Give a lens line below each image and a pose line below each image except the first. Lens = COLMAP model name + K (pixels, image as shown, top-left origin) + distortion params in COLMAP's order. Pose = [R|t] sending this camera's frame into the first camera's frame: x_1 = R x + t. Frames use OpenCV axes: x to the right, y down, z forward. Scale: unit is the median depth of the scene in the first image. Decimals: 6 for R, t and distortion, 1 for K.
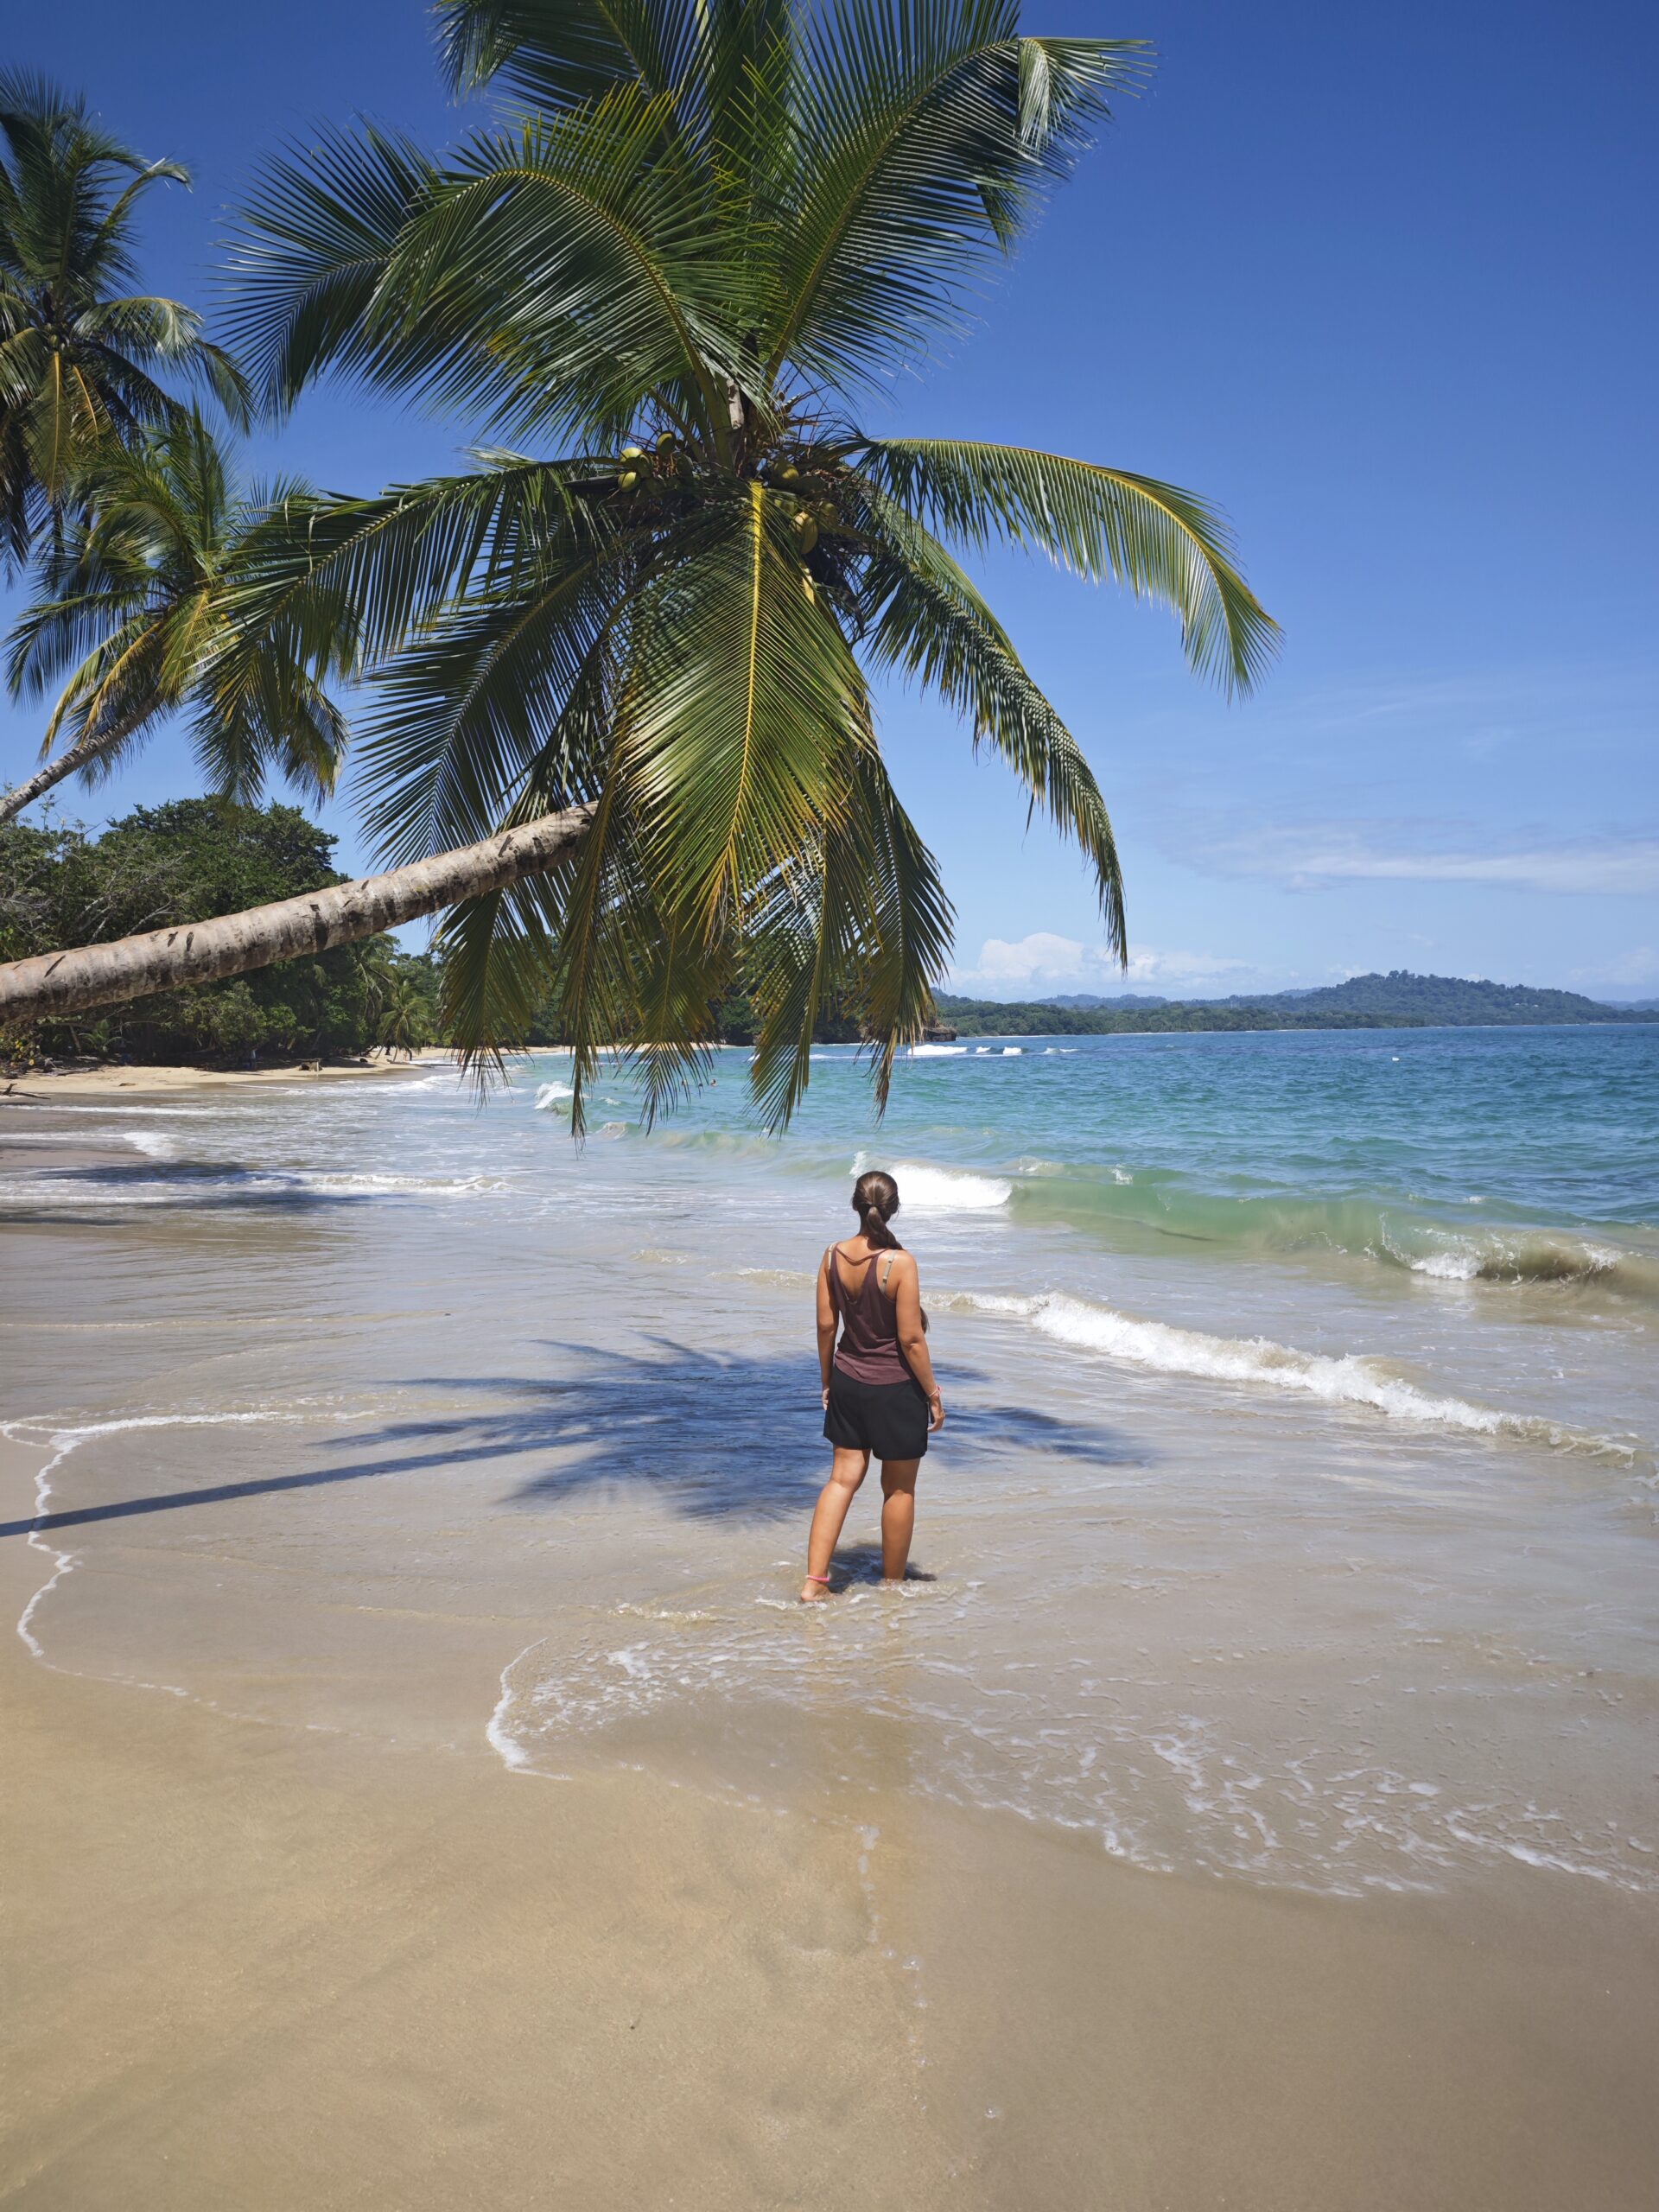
lens RADIAL K [[1561.9, 0, 805.8], [0, 1561.9, 1098.2], [0, 0, 1]] dist [0.061381, -0.089485]
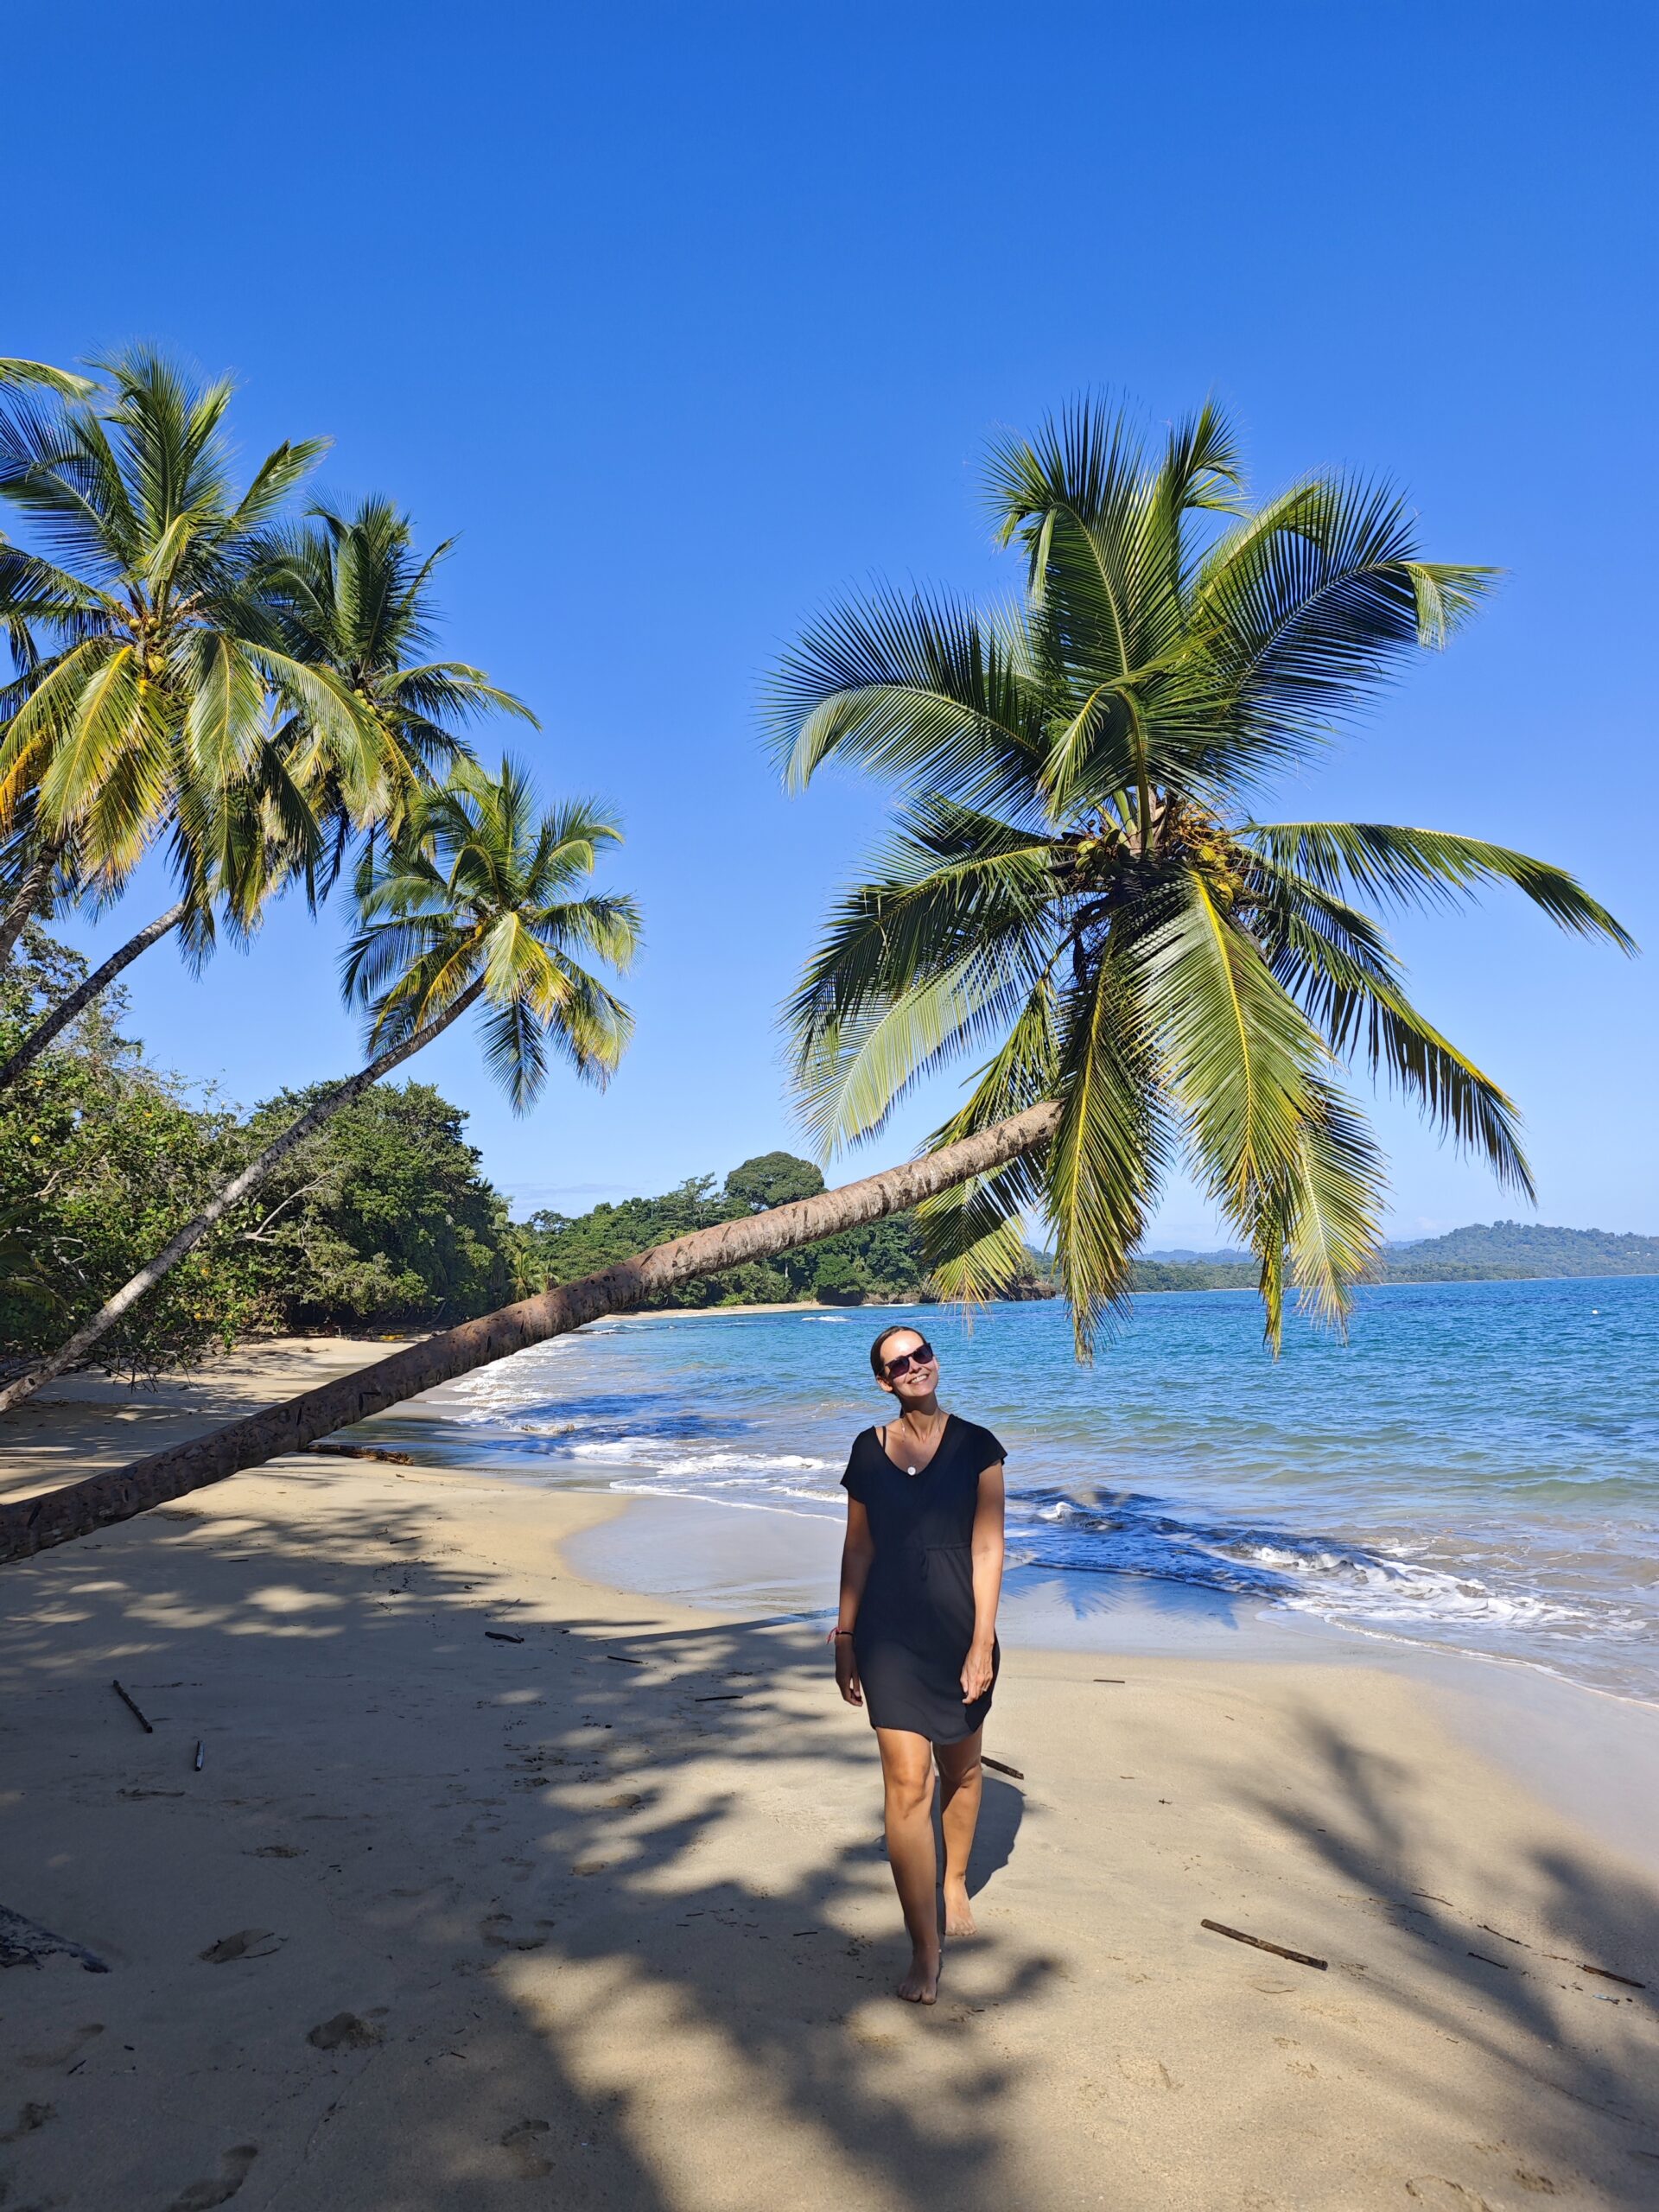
lens RADIAL K [[1561.9, 0, 833.3], [0, 1561.9, 1111.9], [0, 0, 1]] dist [0.061381, -0.089485]
pose [[0.998939, -0.022813, -0.039998, -0.093263], [0.016260, 0.987445, -0.157125, 0.005123], [0.043080, 0.156308, 0.986768, -0.093315]]
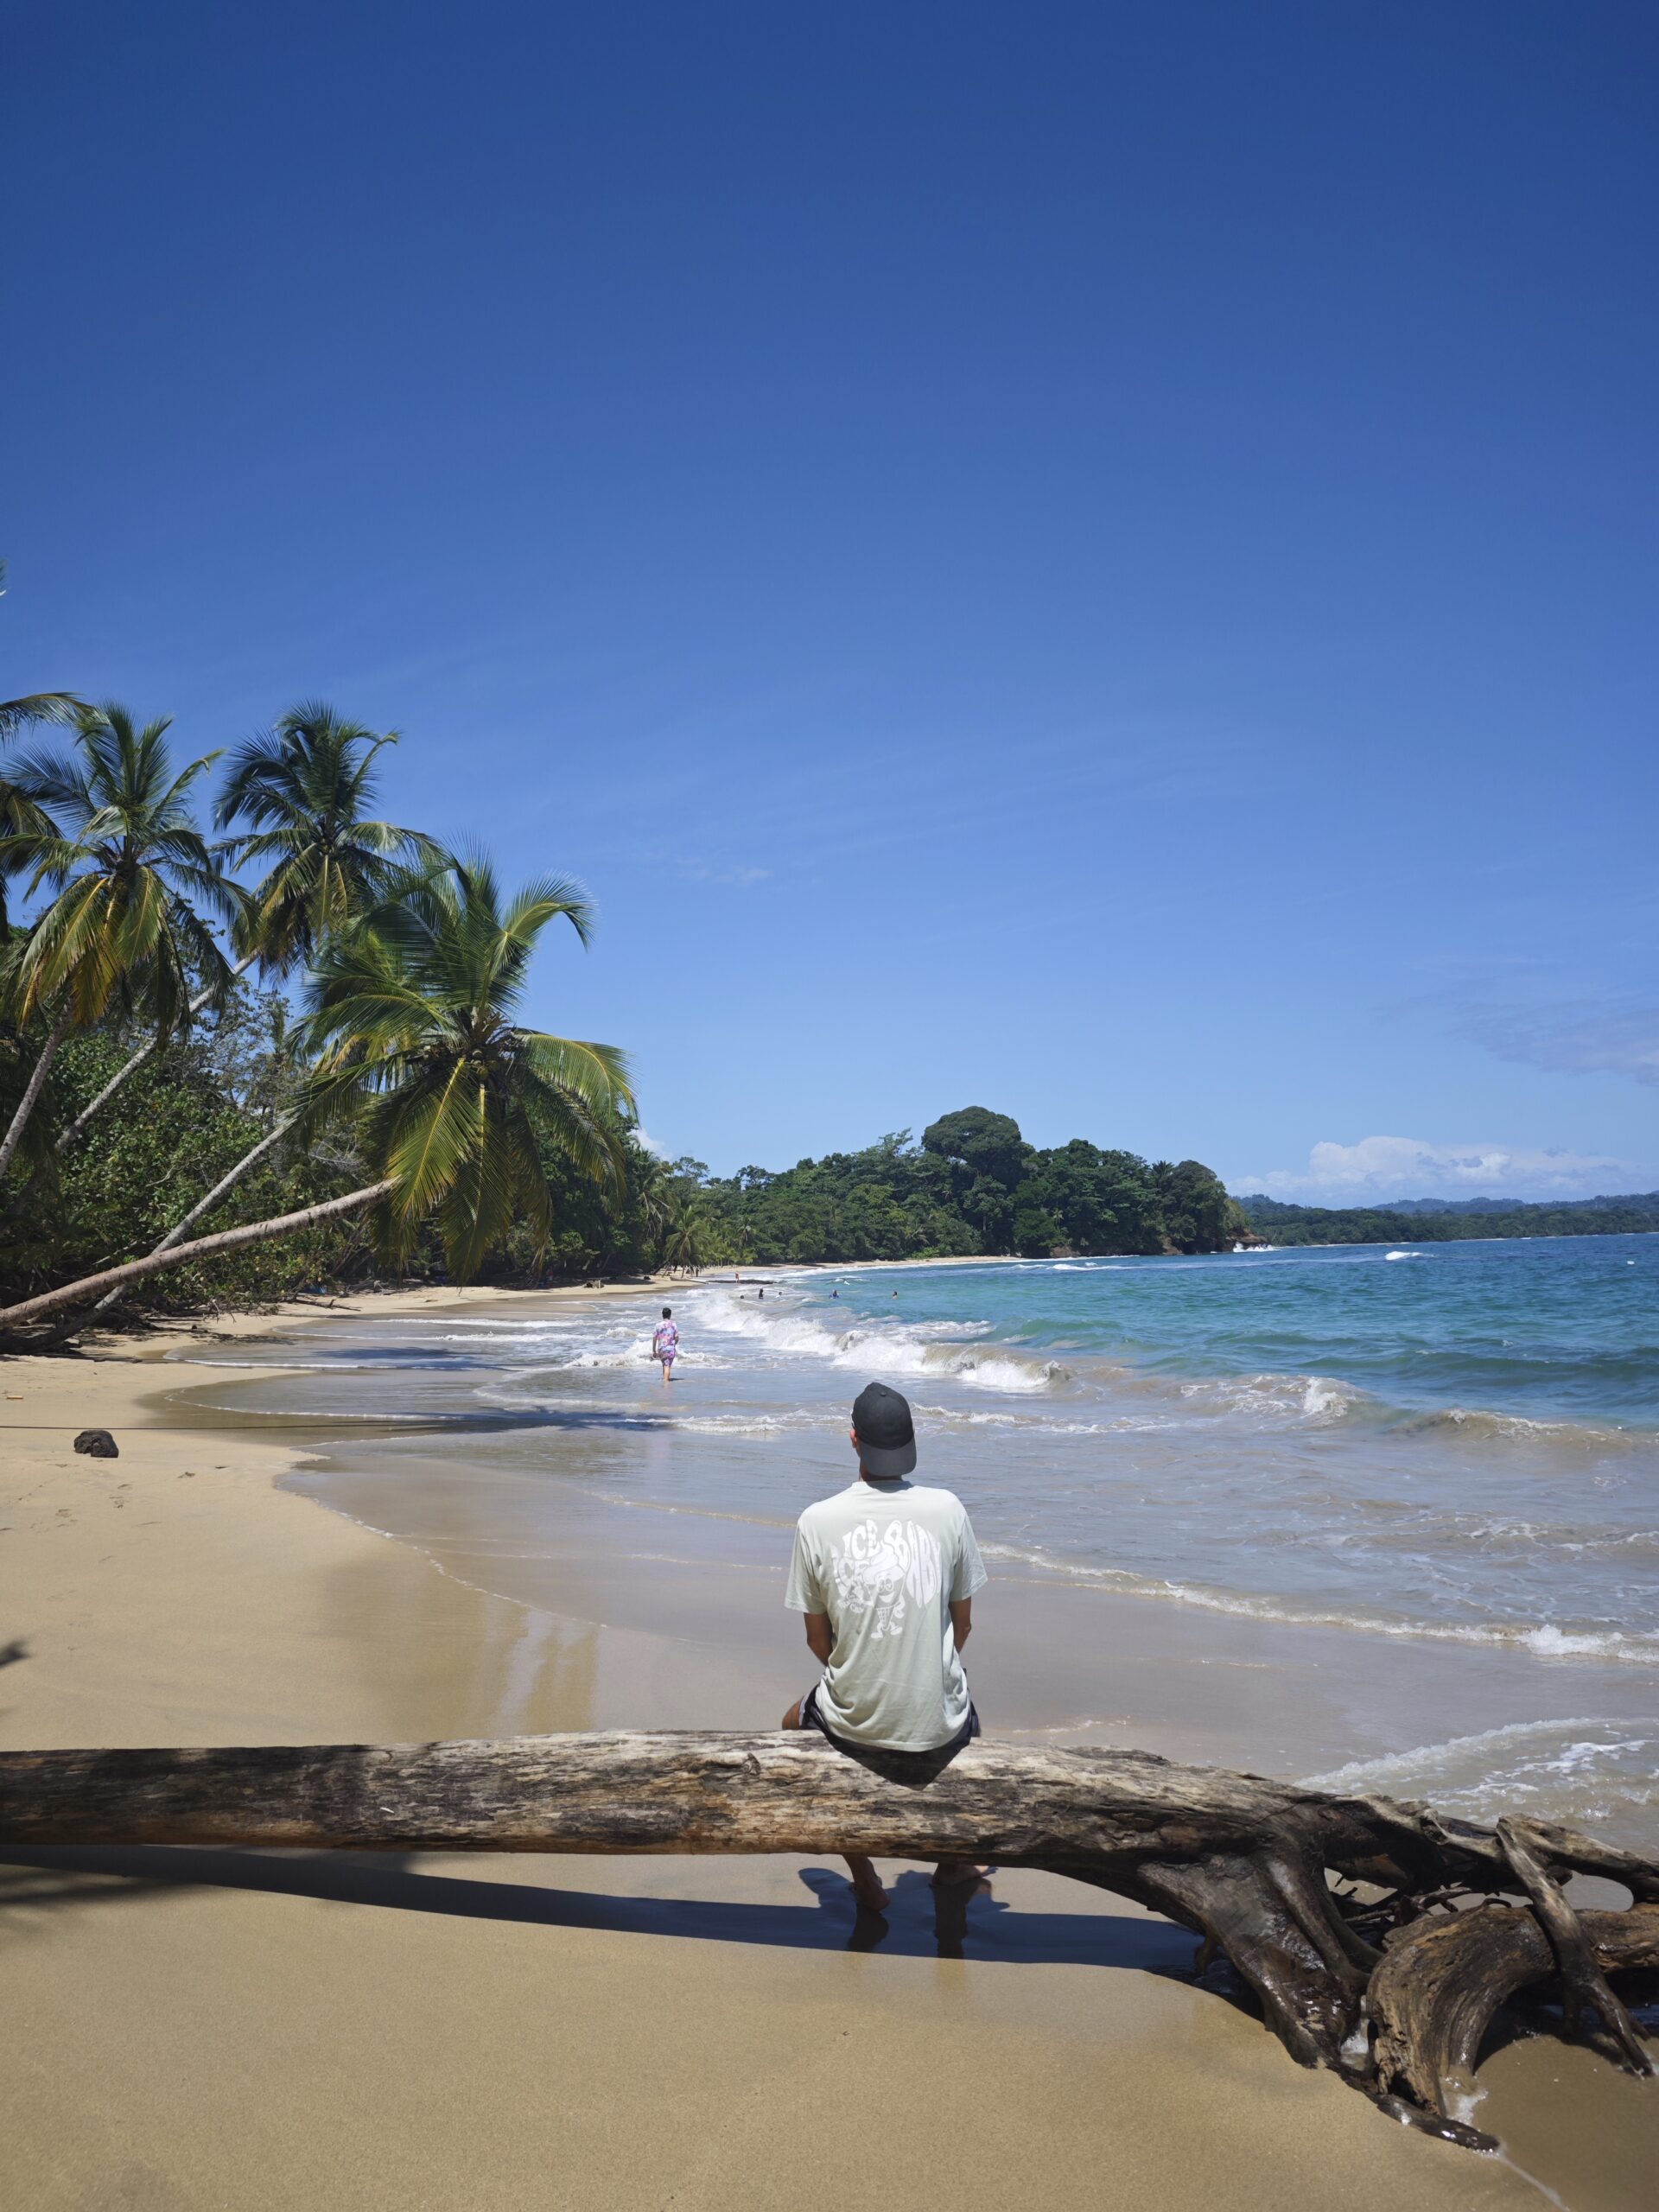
lens RADIAL K [[1561.9, 0, 798.3], [0, 1561.9, 1122.2], [0, 0, 1]] dist [0.061381, -0.089485]
pose [[0.978656, -0.035547, -0.202406, 0.368901], [0.010687, 0.992397, -0.122614, 0.022944], [0.205226, 0.117834, 0.971595, -0.525623]]
